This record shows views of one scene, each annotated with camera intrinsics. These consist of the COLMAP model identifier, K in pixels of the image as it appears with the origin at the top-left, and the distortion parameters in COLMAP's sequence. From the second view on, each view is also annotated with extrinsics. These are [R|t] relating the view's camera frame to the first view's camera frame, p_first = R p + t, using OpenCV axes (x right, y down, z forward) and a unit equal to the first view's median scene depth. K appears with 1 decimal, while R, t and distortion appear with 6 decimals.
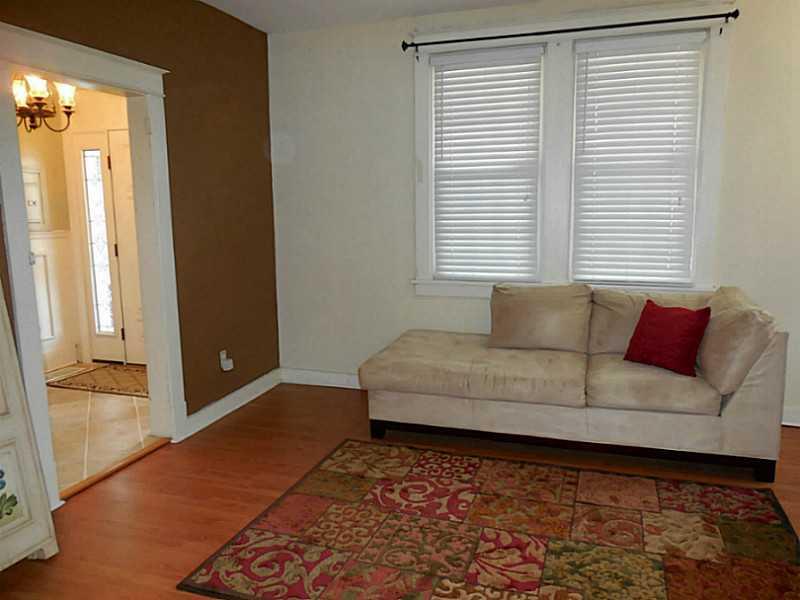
lens RADIAL K [[596.5, 0, 397.0], [0, 596.5, 297.4], [0, 0, 1]] dist [-0.000095, -0.002833]
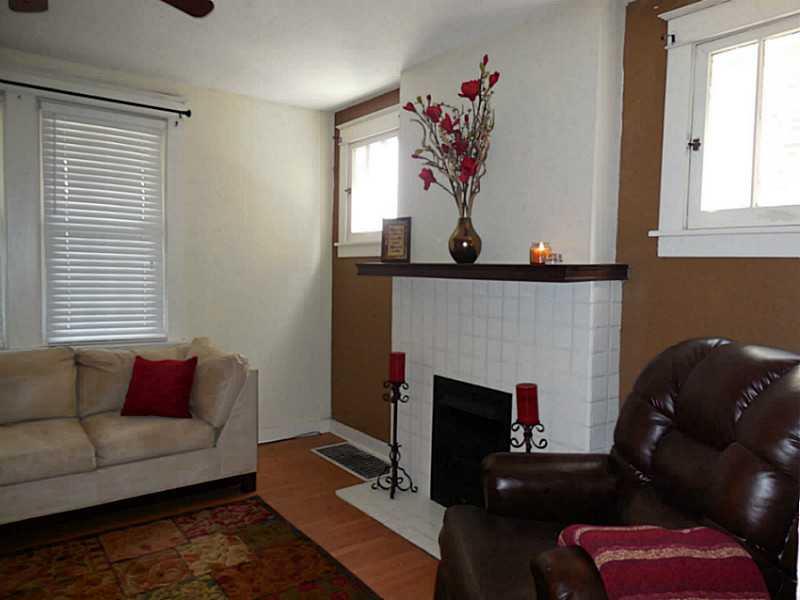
lens RADIAL K [[596.5, 0, 401.0], [0, 596.5, 300.2], [0, 0, 1]] dist [-0.000095, -0.002833]
pose [[0.563758, -0.017646, 0.825751, -0.222092], [0.096834, 0.994289, -0.044863, -0.001080], [-0.820244, 0.105253, 0.562247, 0.002318]]
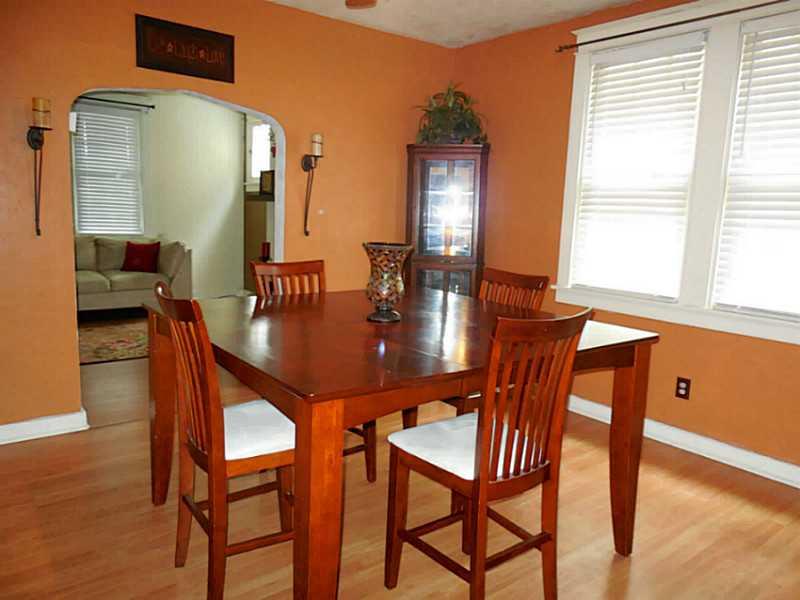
lens RADIAL K [[596.5, 0, 397.2], [0, 596.5, 302.2], [0, 0, 1]] dist [-0.000095, -0.002833]
pose [[0.544182, -0.092365, 0.833867, -0.912683], [0.077887, 0.995191, 0.059405, 0.186660], [-0.835344, 0.032620, 0.548759, -1.005427]]
